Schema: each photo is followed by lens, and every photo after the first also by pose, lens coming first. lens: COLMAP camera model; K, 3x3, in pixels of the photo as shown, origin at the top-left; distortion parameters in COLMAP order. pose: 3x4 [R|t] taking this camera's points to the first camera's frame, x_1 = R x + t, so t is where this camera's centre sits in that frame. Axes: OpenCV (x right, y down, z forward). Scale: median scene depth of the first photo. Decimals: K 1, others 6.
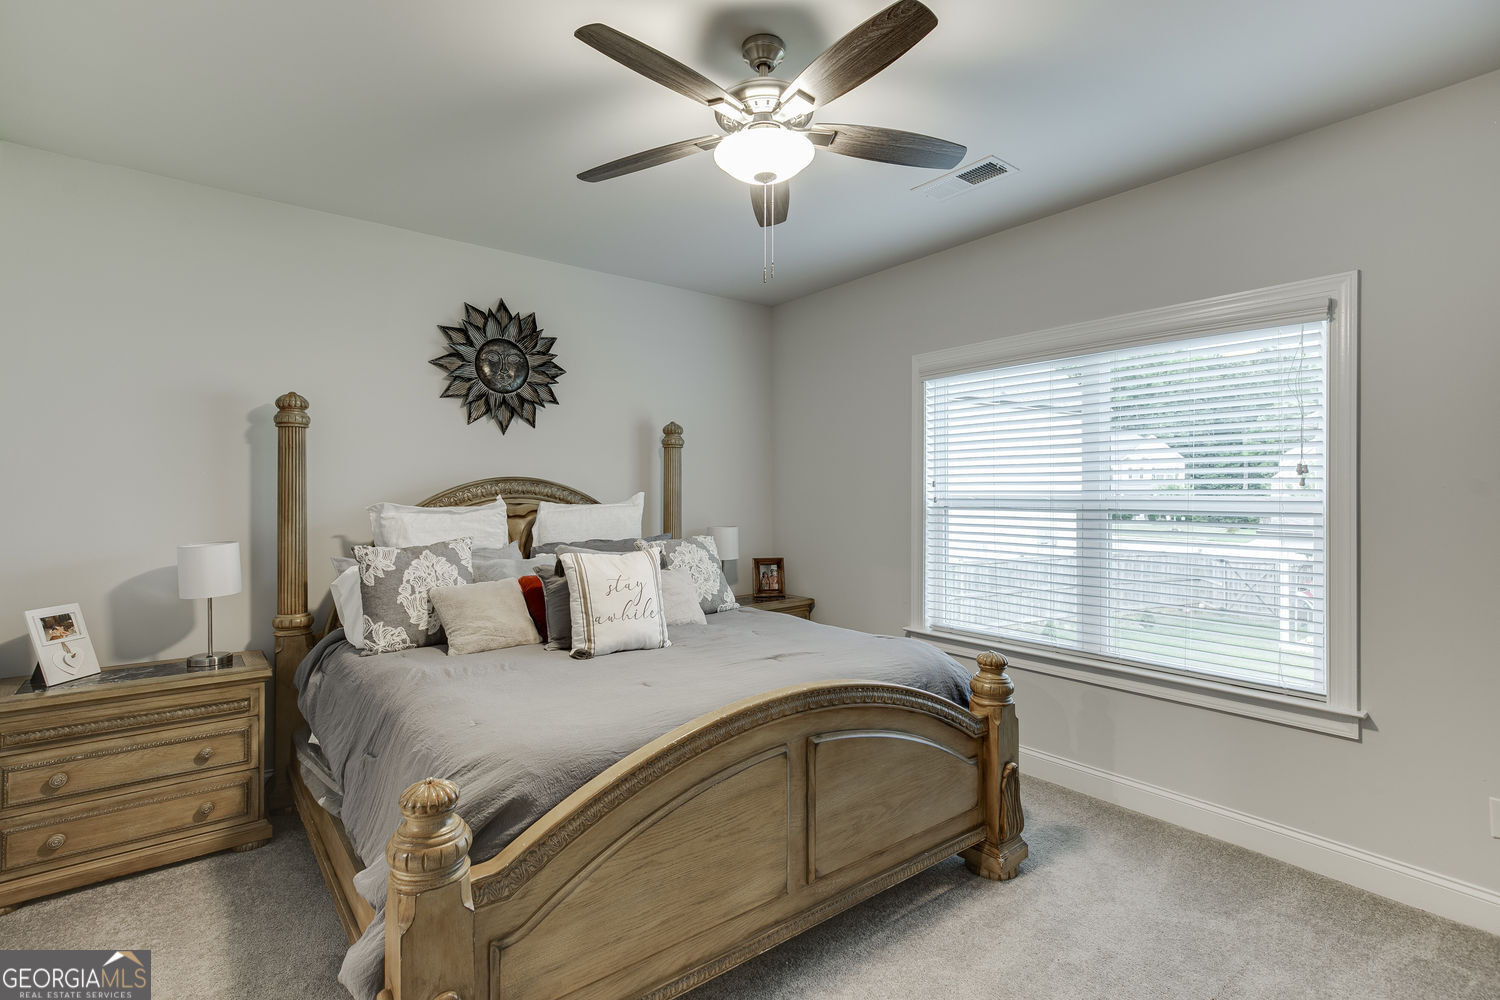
lens RADIAL K [[711.5, 0, 746.7], [0, 711.5, 488.9], [0, 0, 1]] dist [-0.000099, 0.000041]
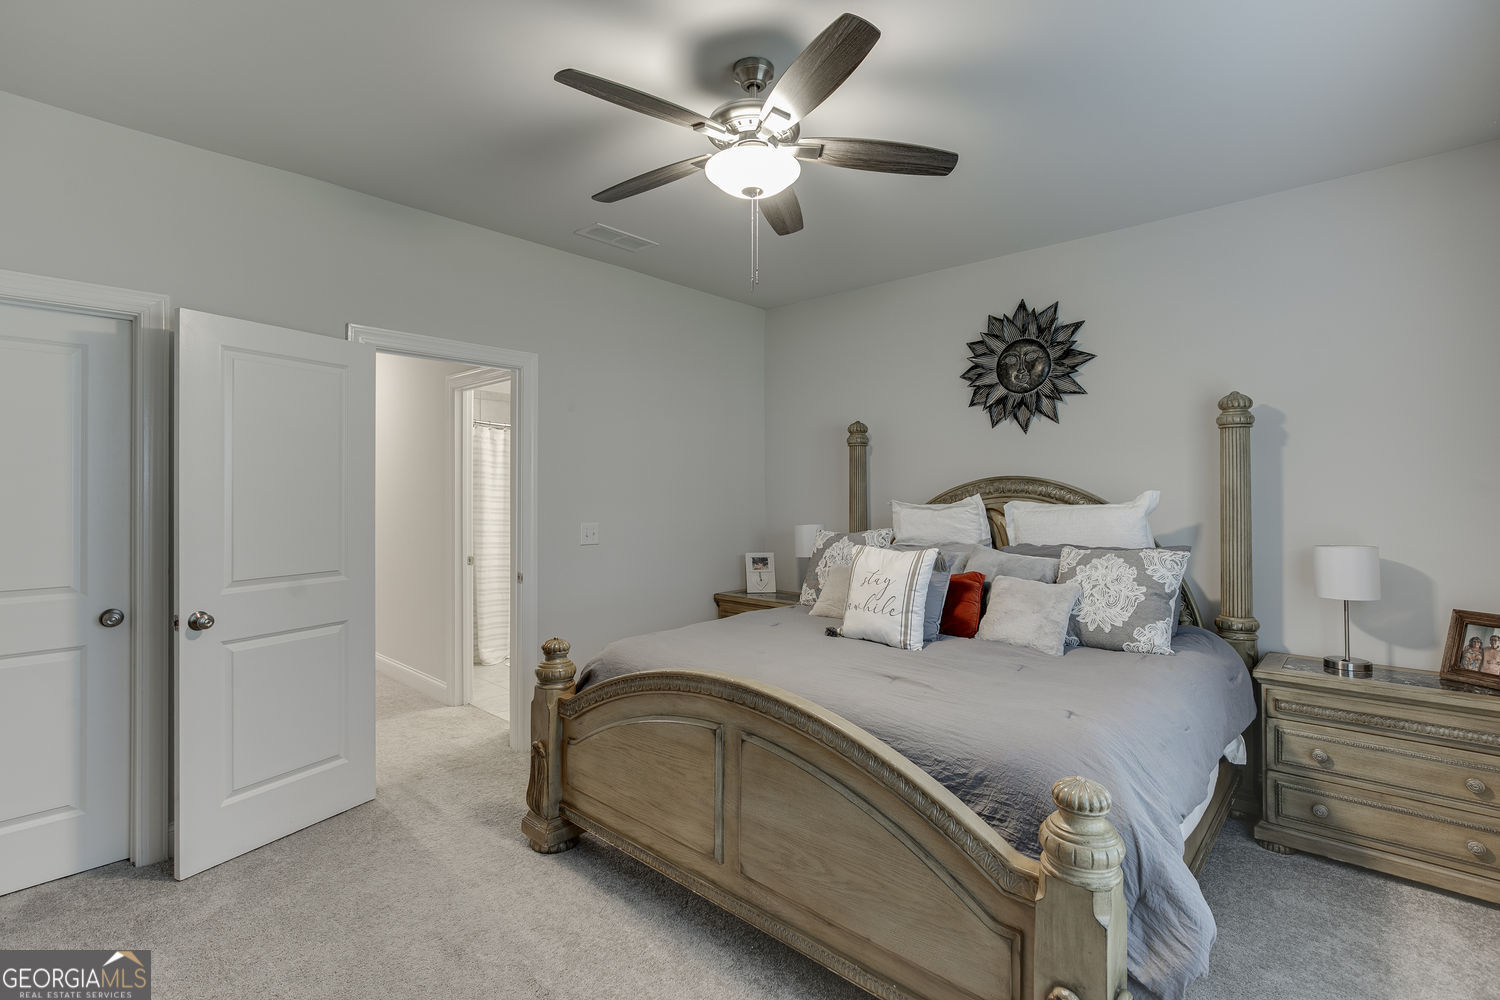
lens RADIAL K [[703.1, 0, 748.6], [0, 703.1, 497.0], [0, 0, 1]] dist [-0.000315, 0.000104]
pose [[0.152259, 0.005039, -0.988328, 0.599686], [0.004308, 0.999974, 0.005762, 0.005209], [0.988331, -0.005135, 0.152233, 0.477757]]
